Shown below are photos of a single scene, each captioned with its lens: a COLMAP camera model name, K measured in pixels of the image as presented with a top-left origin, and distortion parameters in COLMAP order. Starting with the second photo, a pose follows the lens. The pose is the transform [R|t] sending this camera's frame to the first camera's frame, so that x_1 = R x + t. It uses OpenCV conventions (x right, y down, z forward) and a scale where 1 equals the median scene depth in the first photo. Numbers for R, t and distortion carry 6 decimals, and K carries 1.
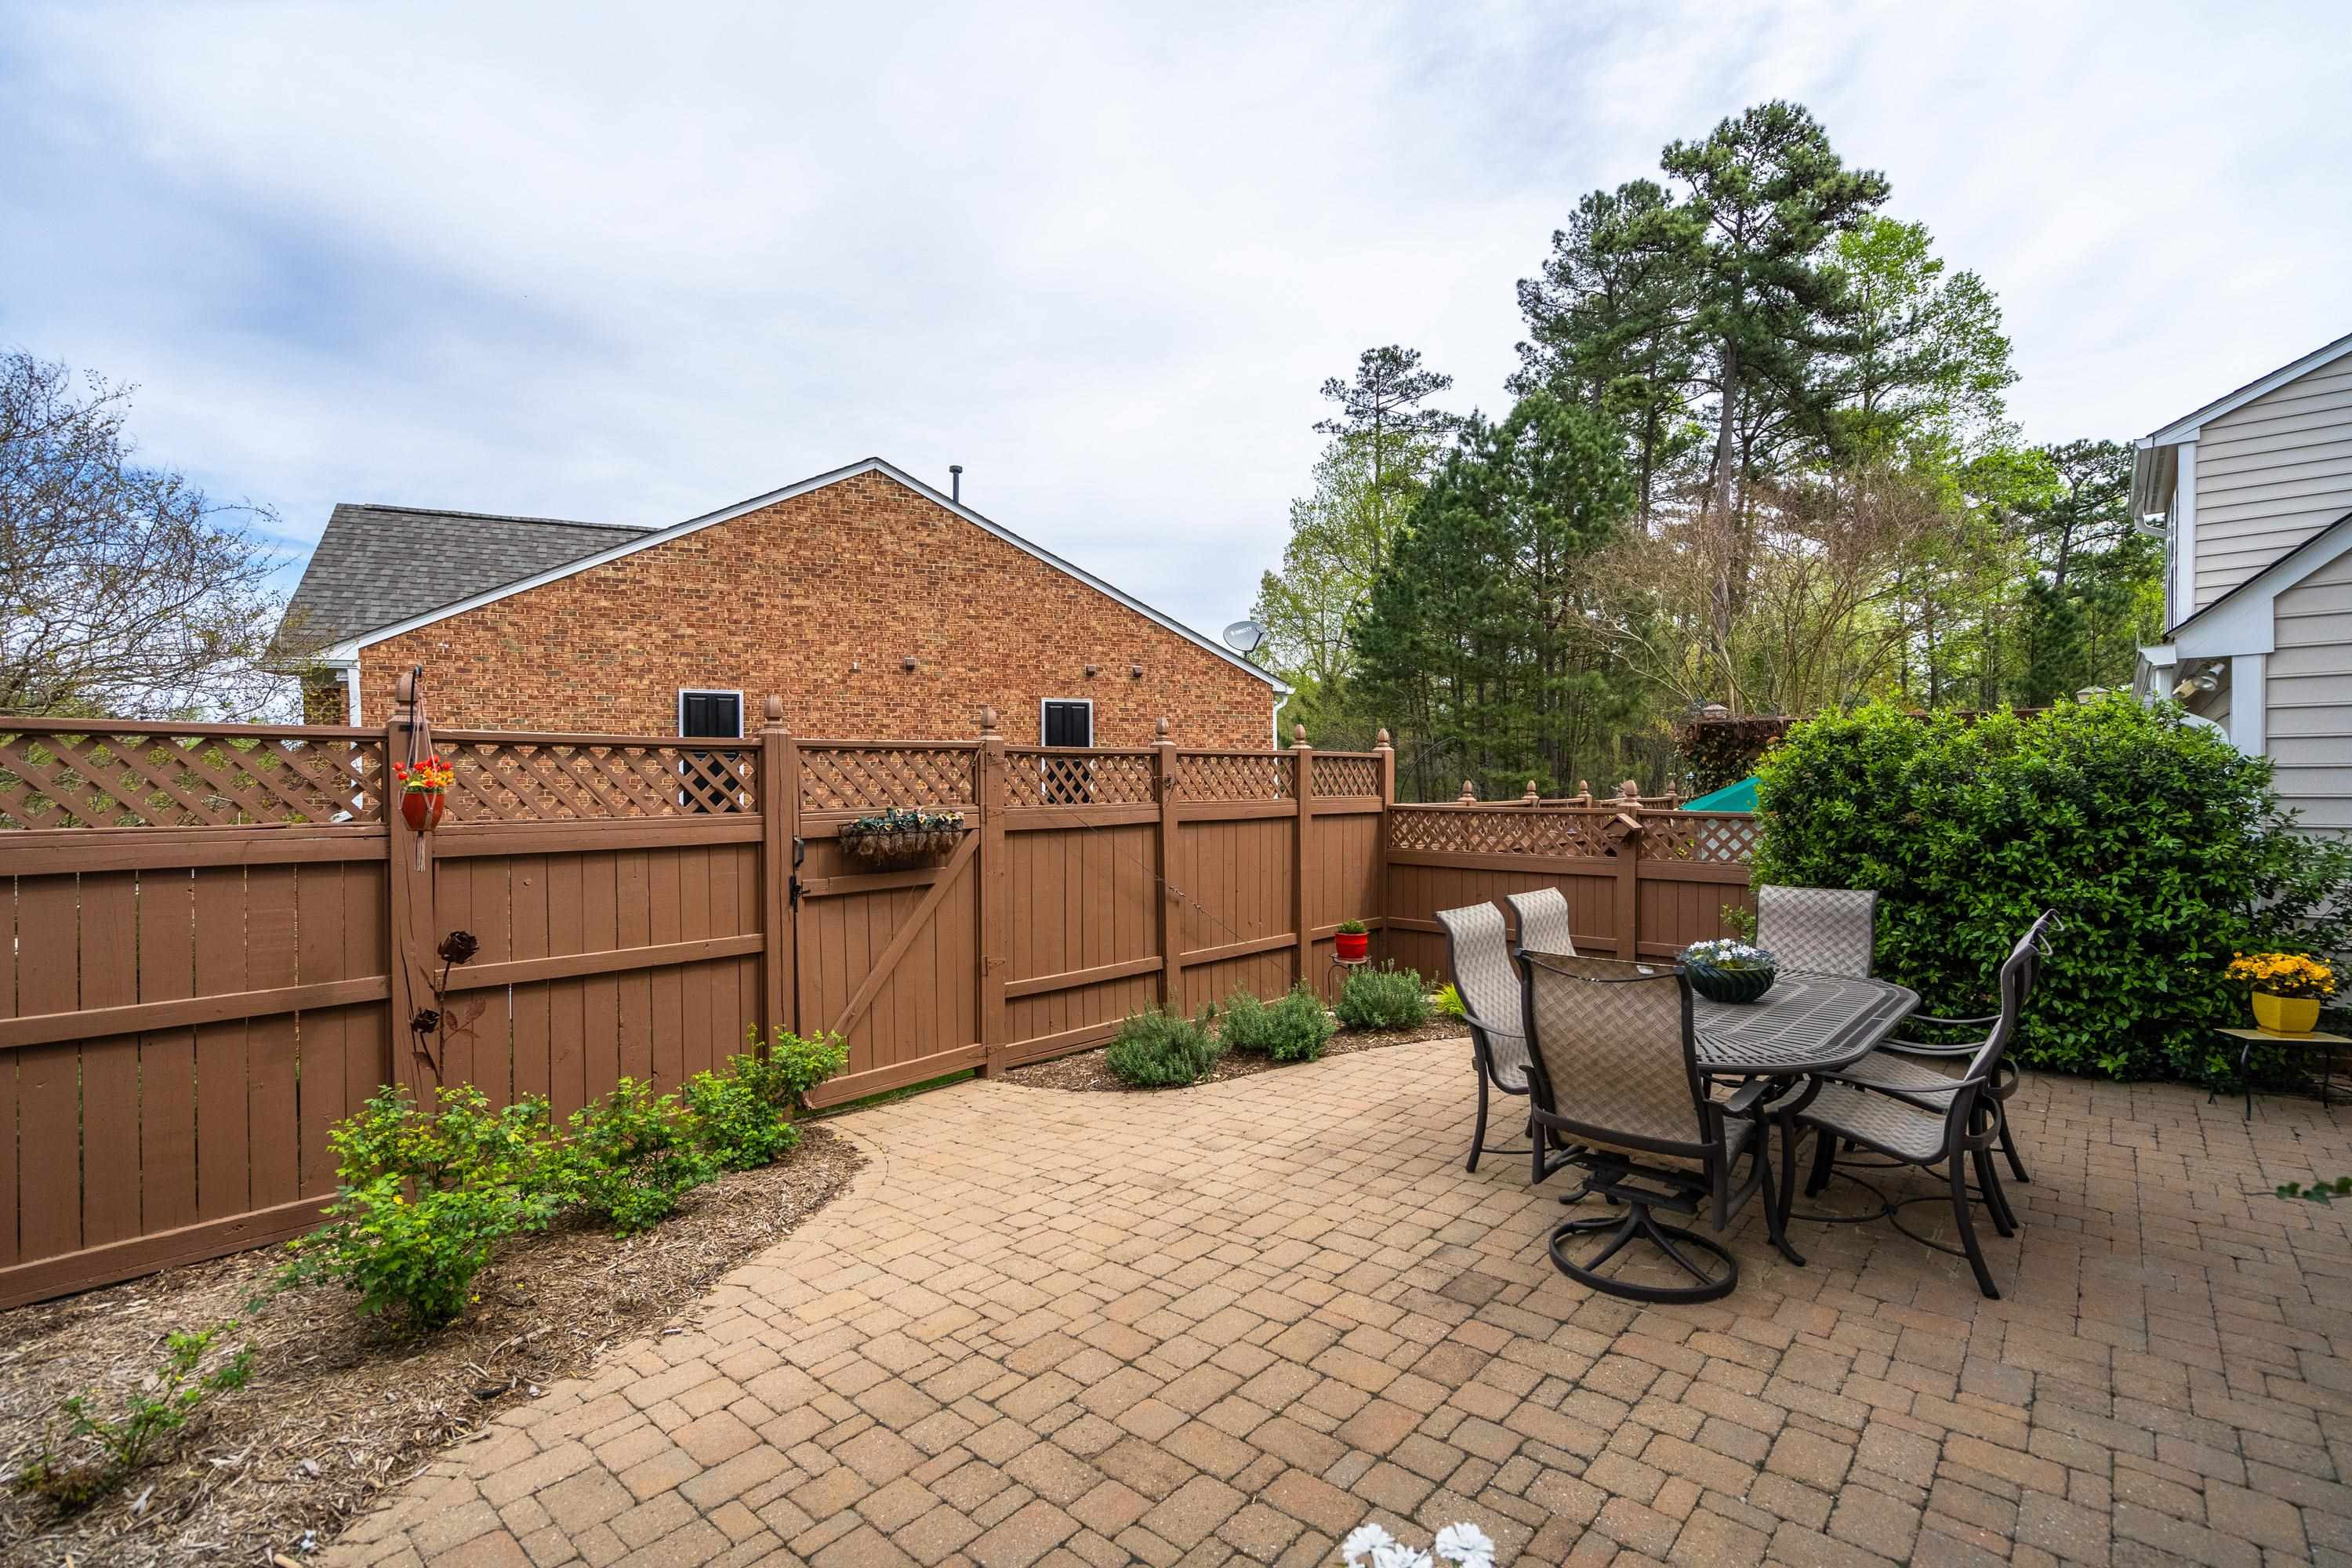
lens RADIAL K [[1108.6, 0, 1170.3], [0, 1108.6, 823.1], [0, 0, 1]] dist [-0.007450, -0.000354]
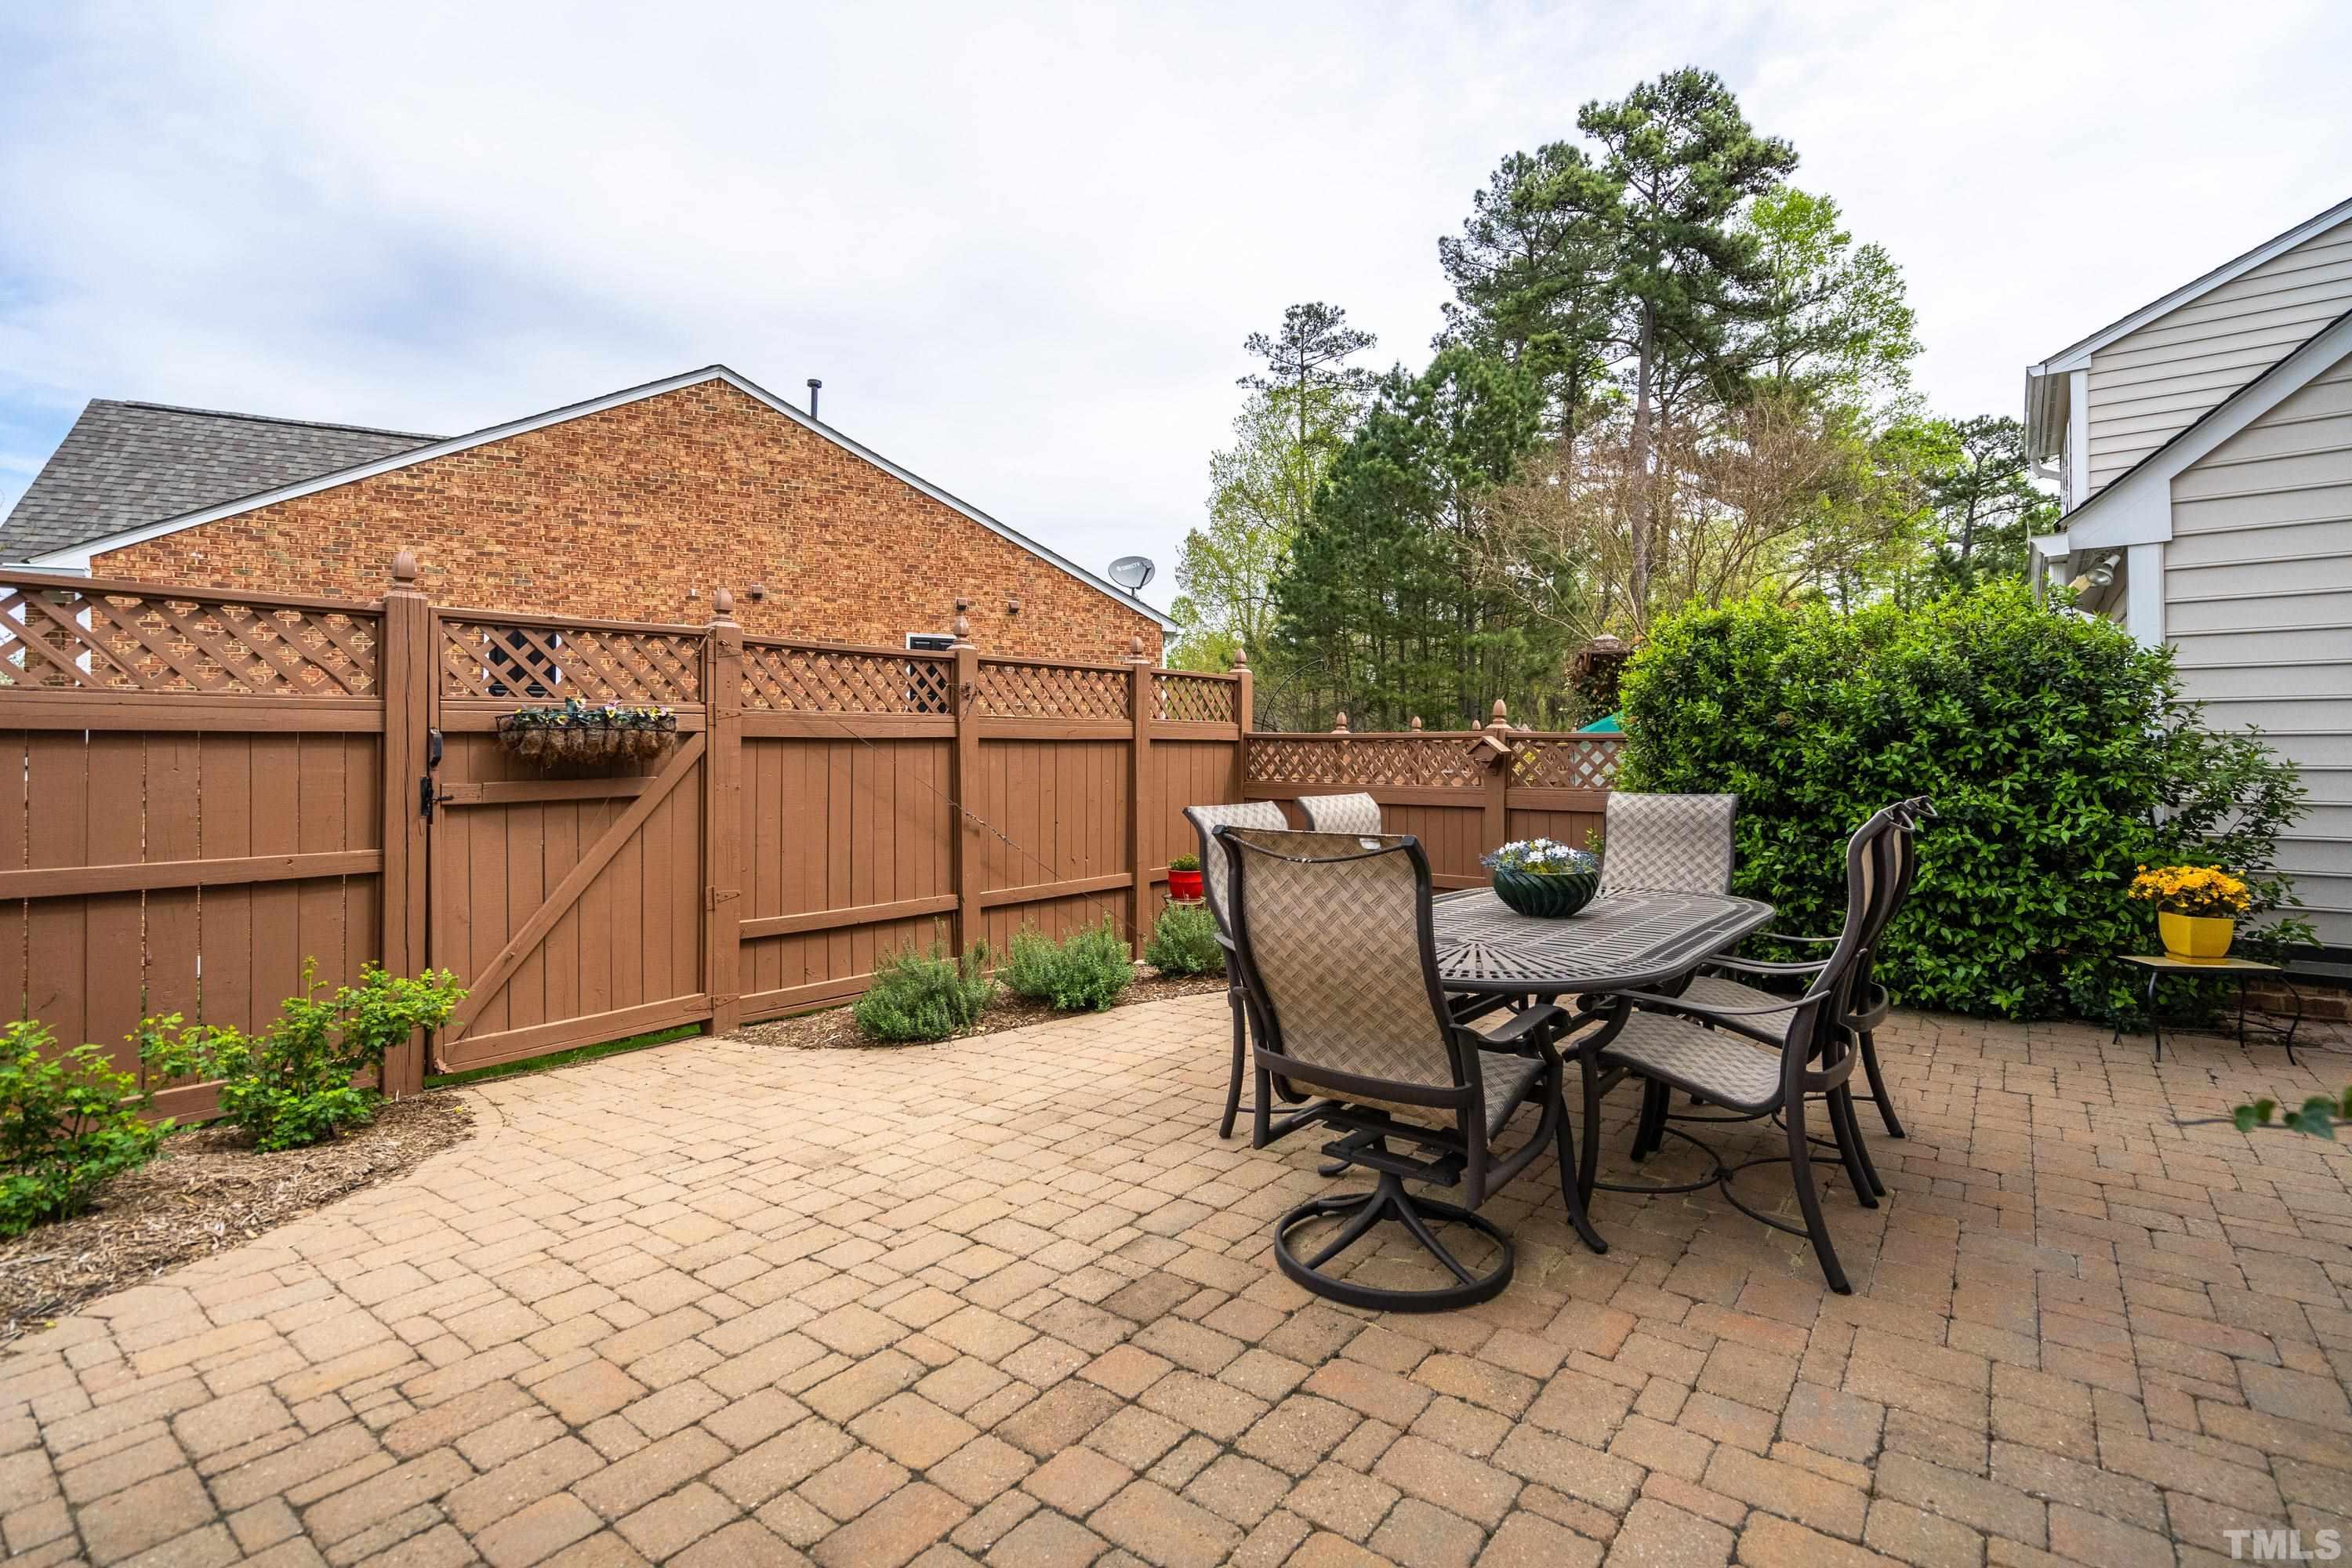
lens RADIAL K [[1139.3, 0, 1179.9], [0, 1139.3, 757.4], [0, 0, 1]] dist [-0.008892, 0.000404]
pose [[0.997557, 0.006077, 0.069588, 0.129497], [-0.004021, 0.999552, -0.029656, 0.050373], [-0.069737, 0.029304, 0.997135, 0.137253]]
